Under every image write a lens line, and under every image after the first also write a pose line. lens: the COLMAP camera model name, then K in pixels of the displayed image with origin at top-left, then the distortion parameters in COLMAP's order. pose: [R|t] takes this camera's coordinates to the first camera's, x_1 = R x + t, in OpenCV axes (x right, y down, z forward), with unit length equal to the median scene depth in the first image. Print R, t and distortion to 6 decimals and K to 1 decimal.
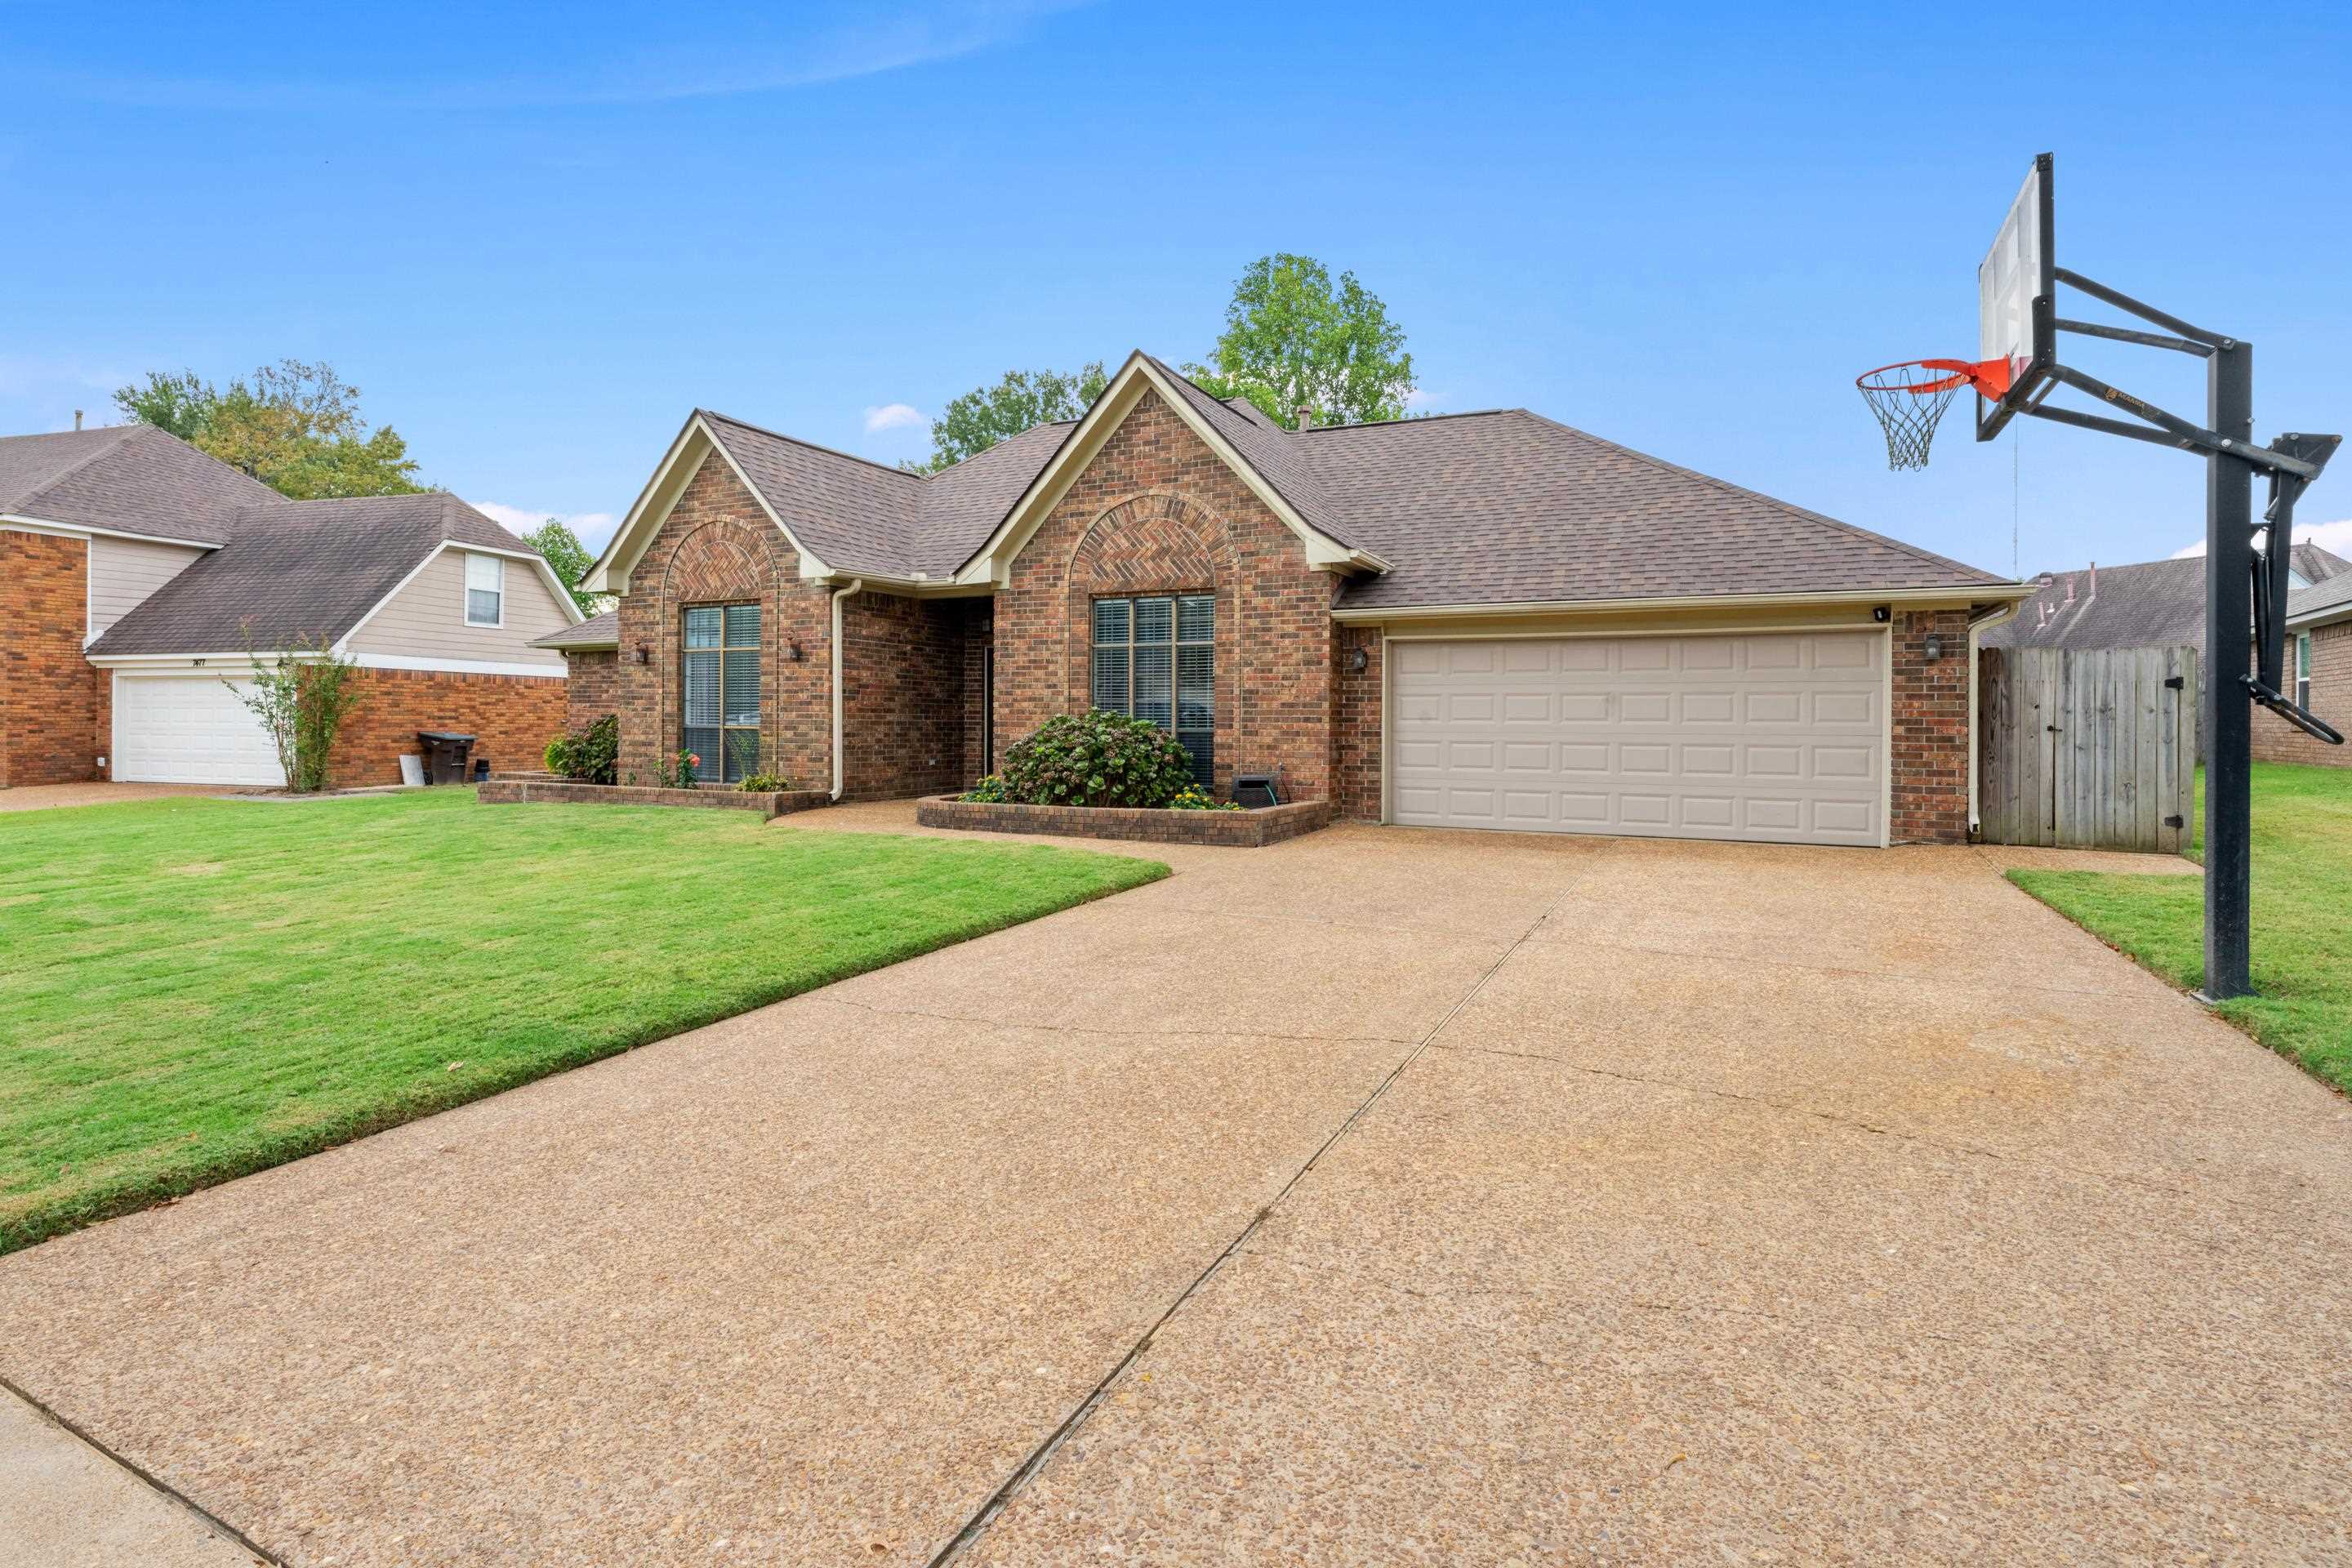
lens RADIAL K [[1155.0, 0, 1176.5], [0, 1155.0, 718.8], [0, 0, 1]] dist [-0.001154, -0.000121]
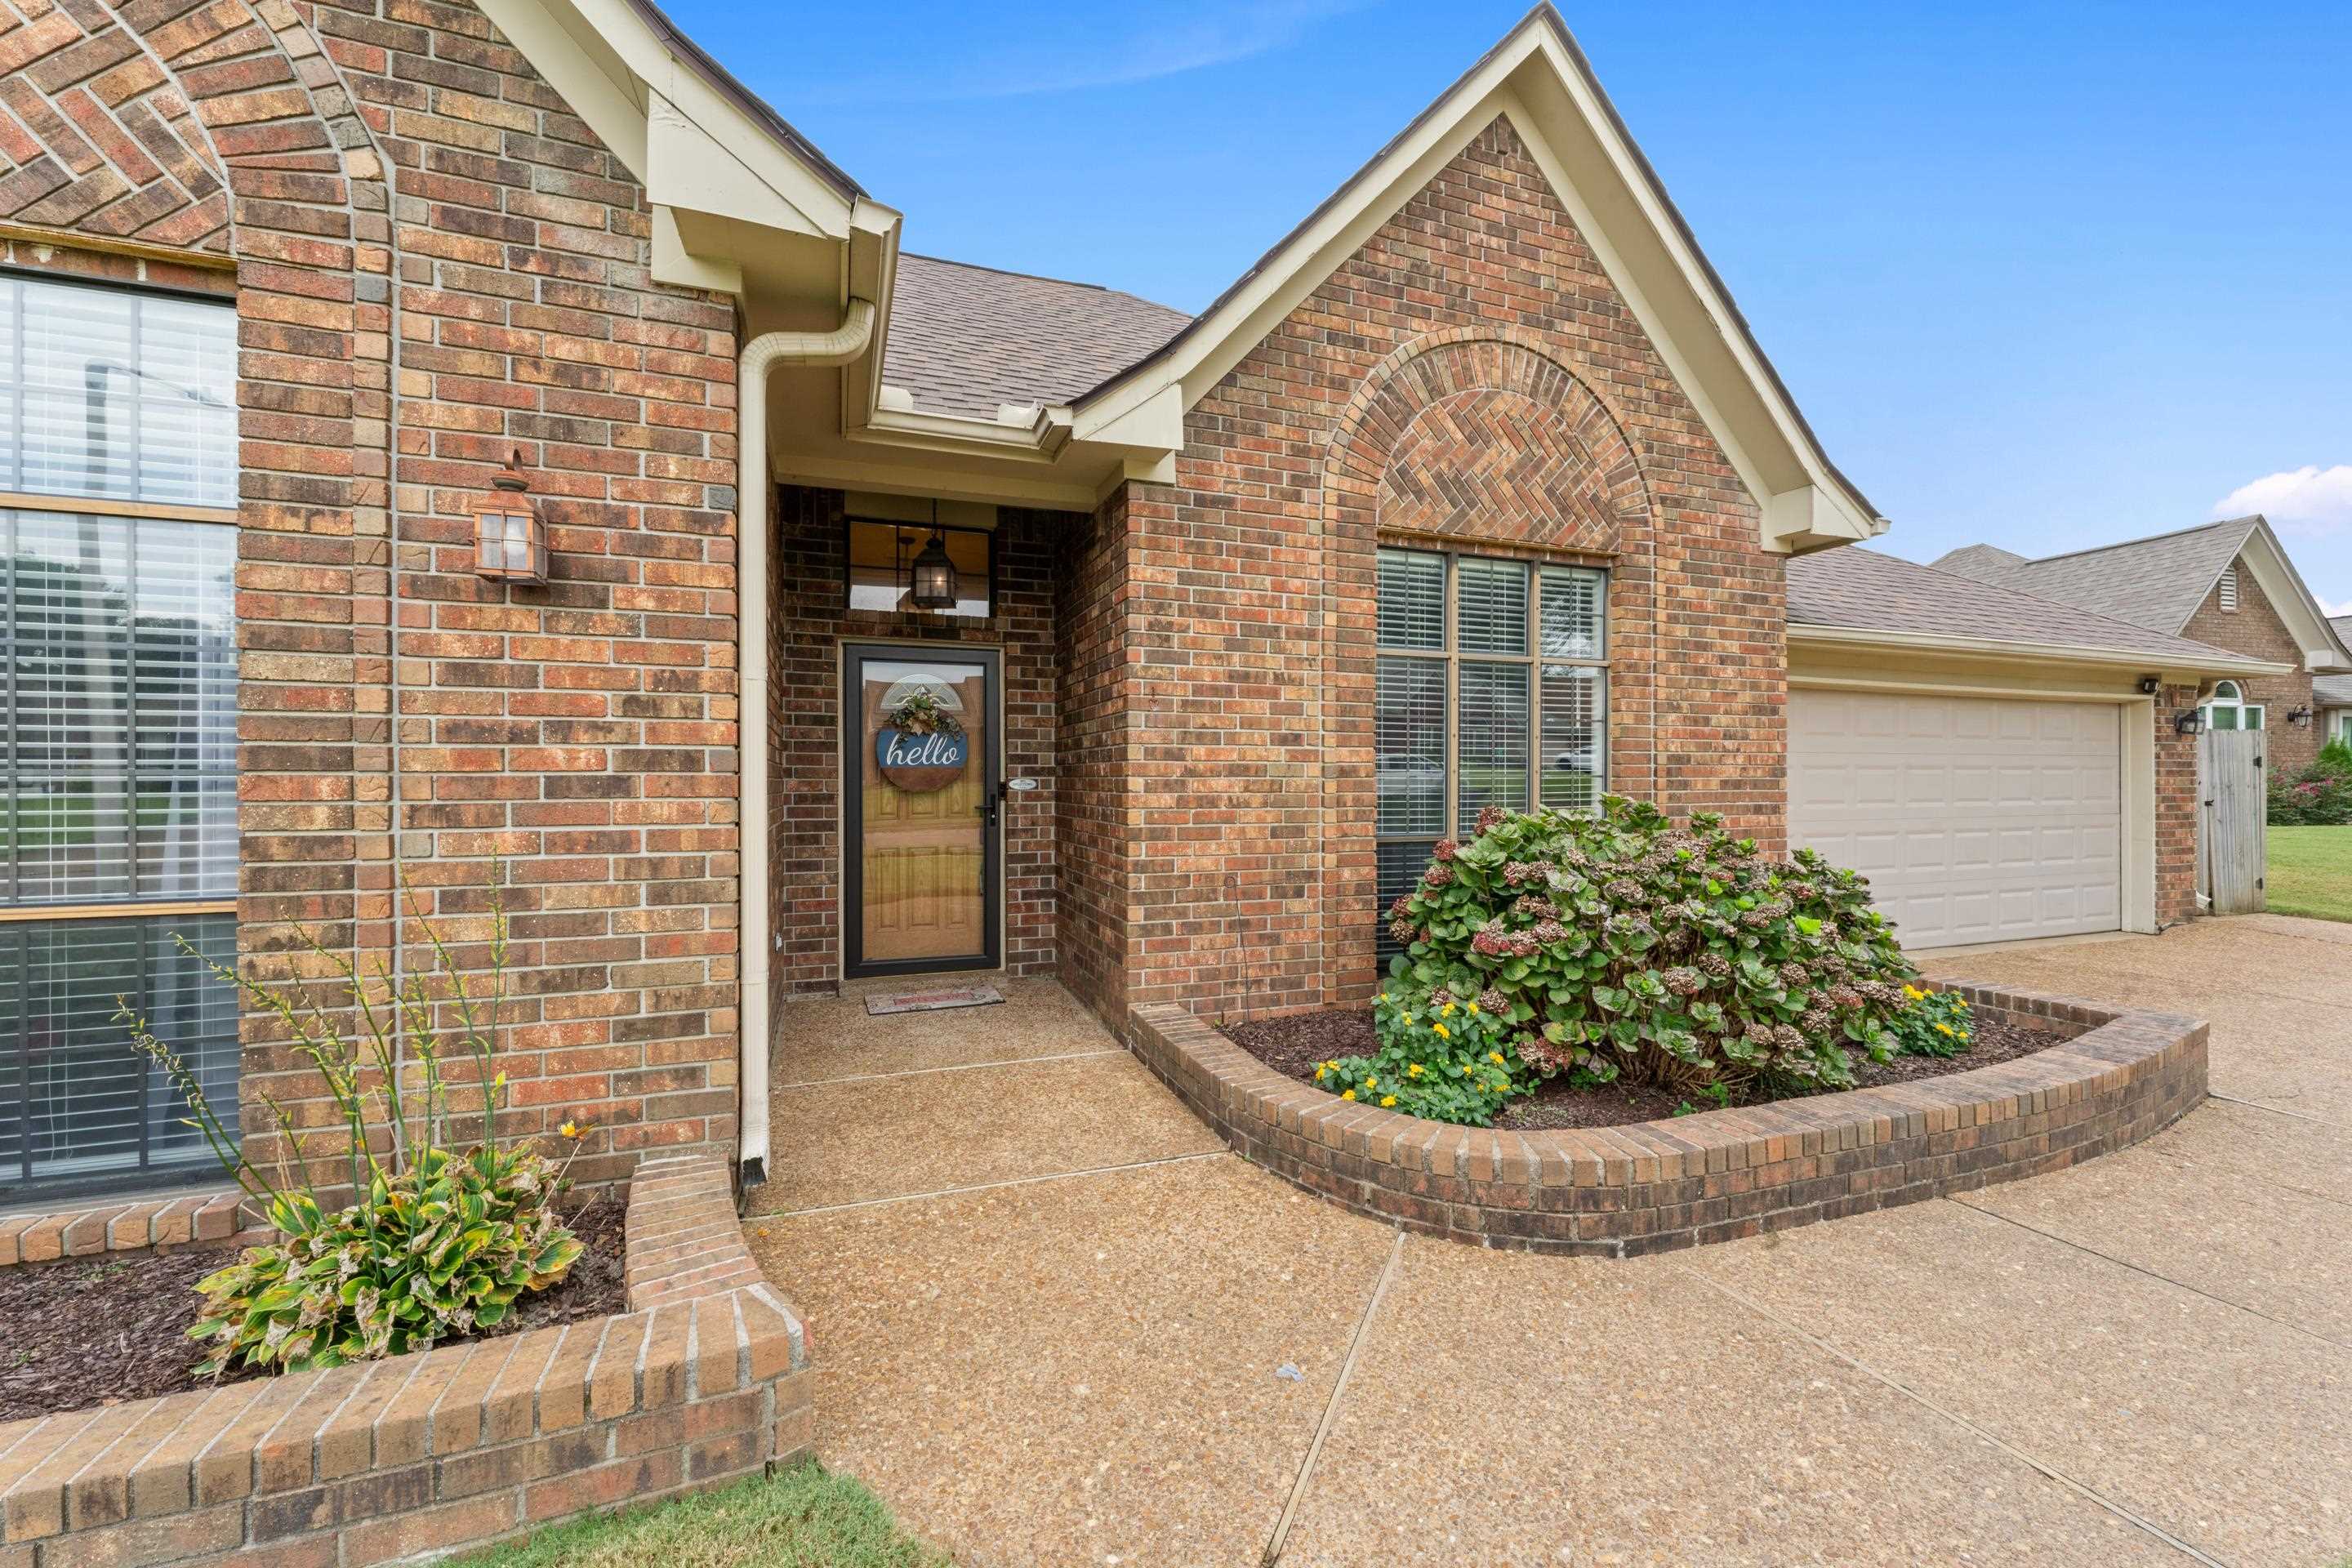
lens RADIAL K [[928.6, 0, 1176.0], [0, 928.6, 784.0], [0, 0, 1]] dist [0.000499, 0.000213]
pose [[0.694311, -0.009952, 0.719606, -0.379037], [0.003221, 0.999937, 0.010721, -0.015985], [-0.719667, -0.005126, 0.694300, 0.802695]]
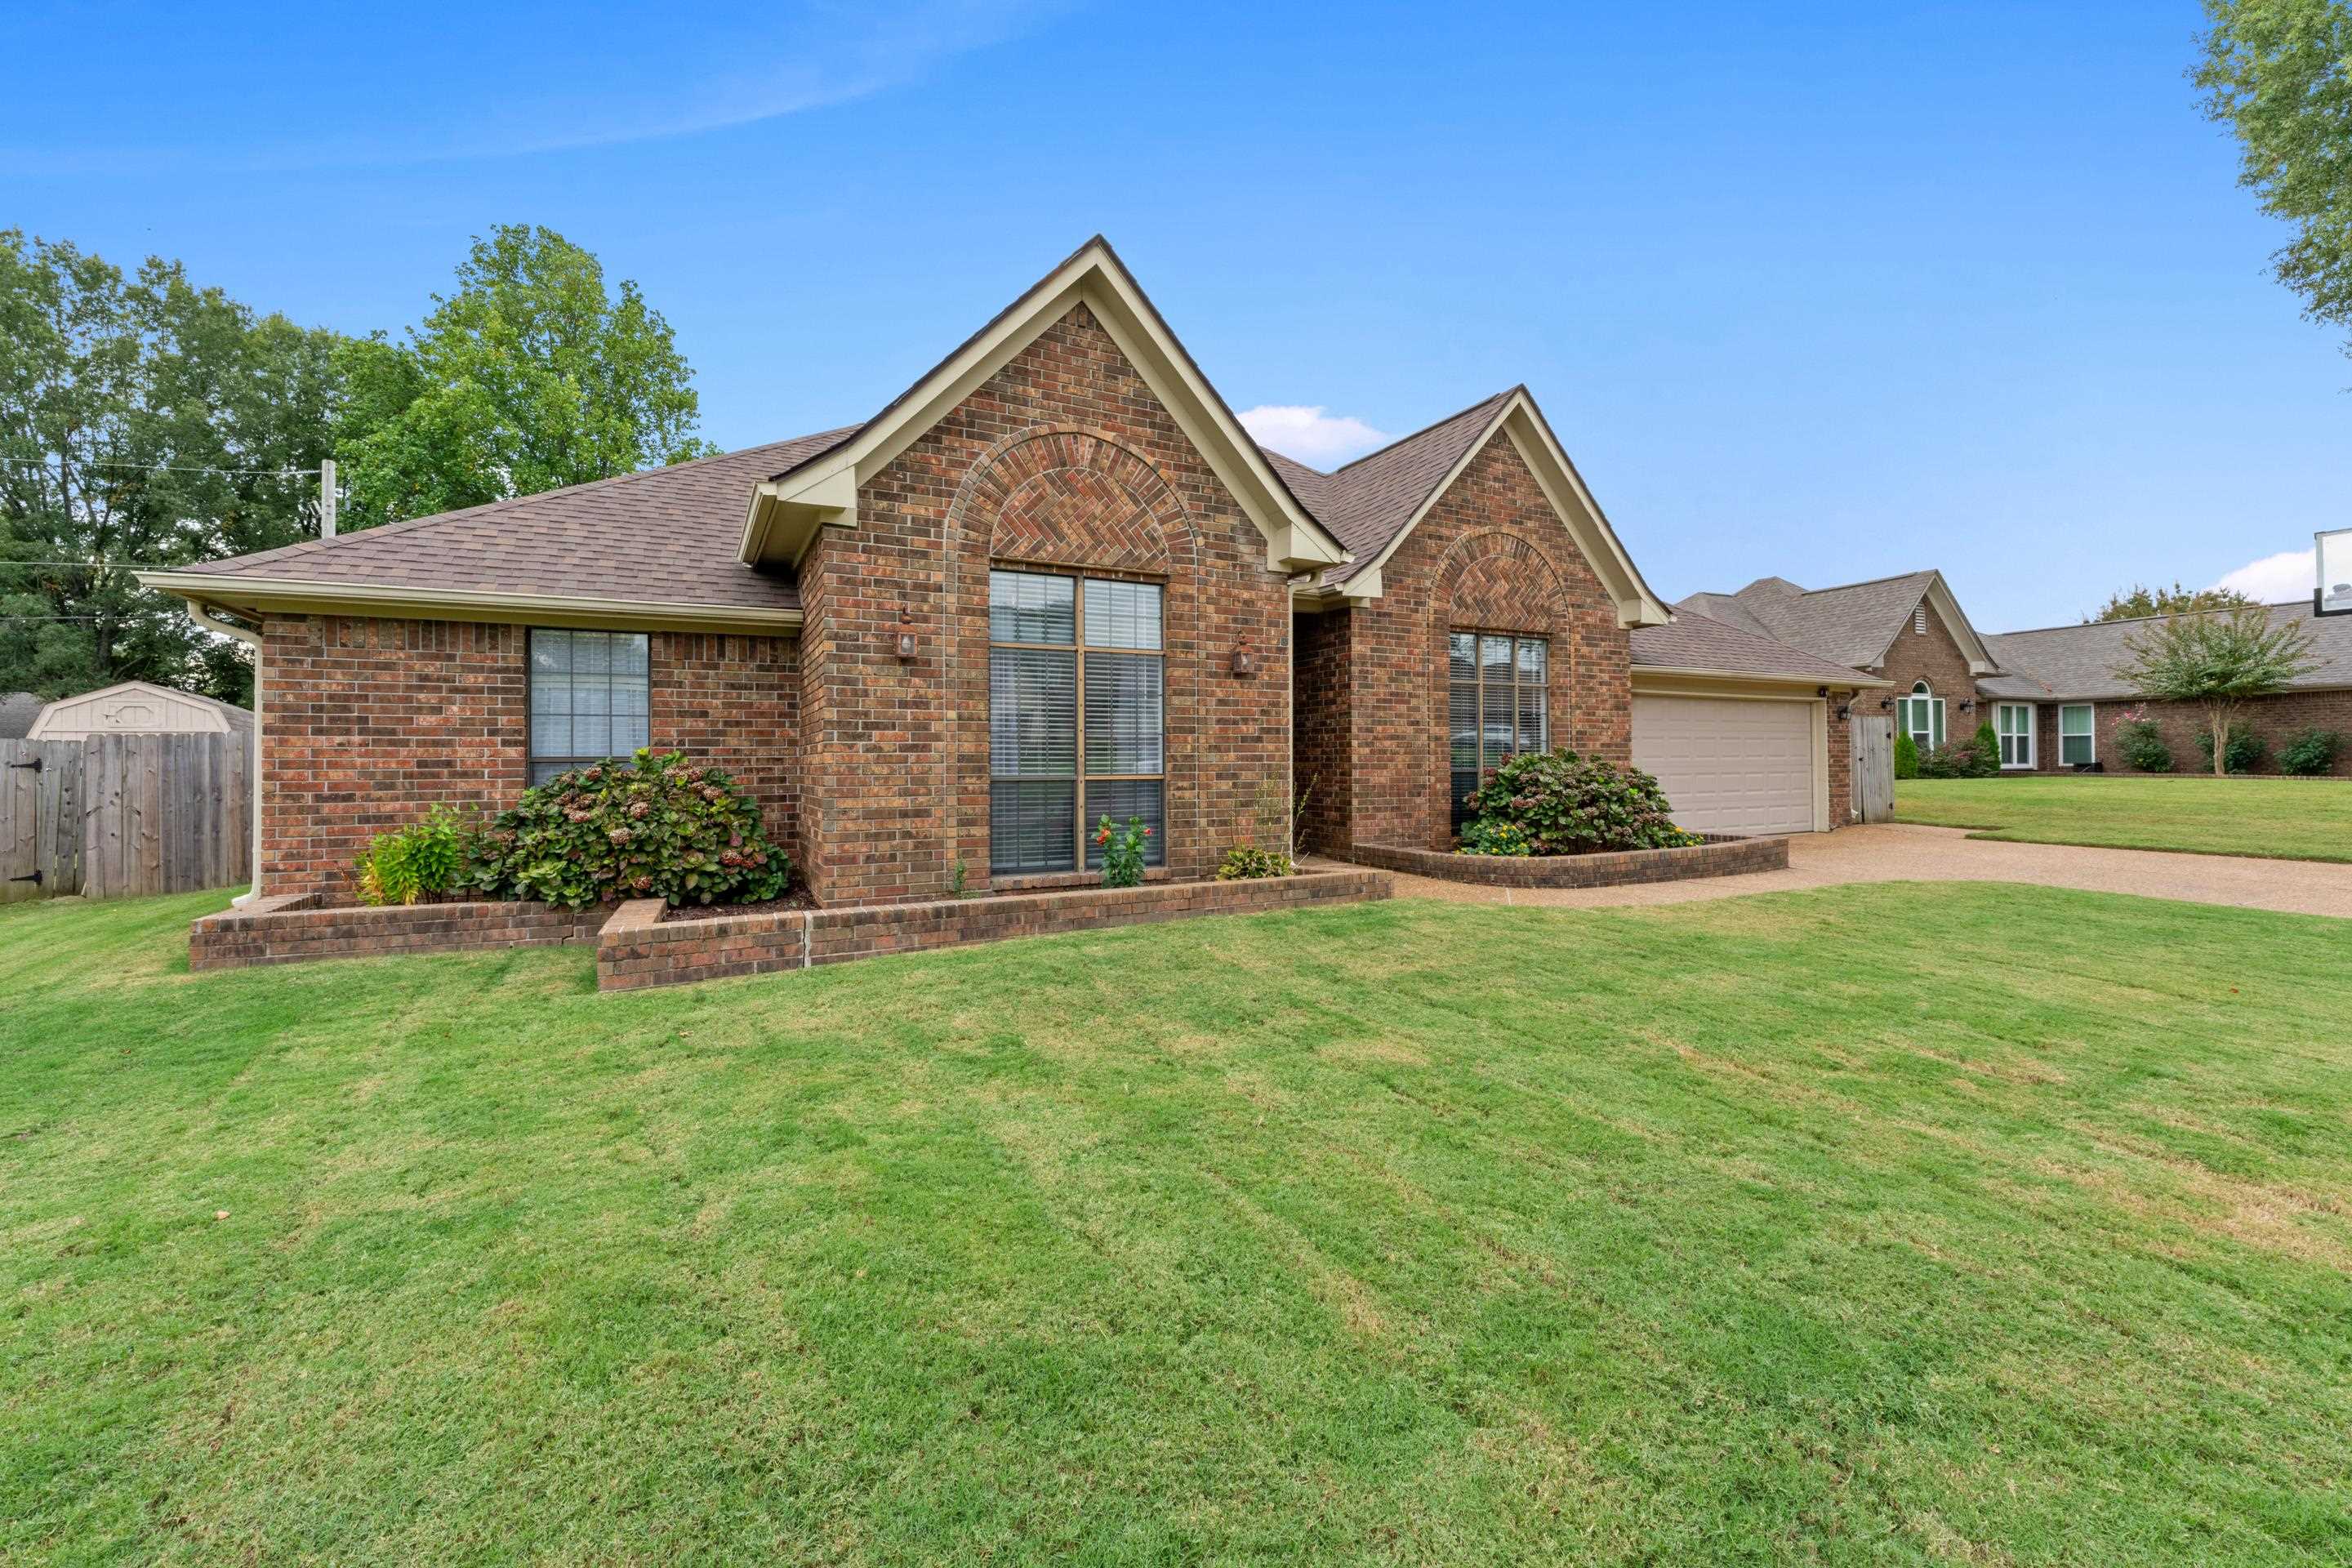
lens RADIAL K [[956.4, 0, 1192.7], [0, 956.4, 754.1], [0, 0, 1]] dist [0.000172, 0.000907]
pose [[0.591463, -0.003061, 0.806327, -0.813613], [0.008109, 0.999965, -0.002152, -0.003952], [-0.806292, 0.007812, 0.591467, 0.704720]]
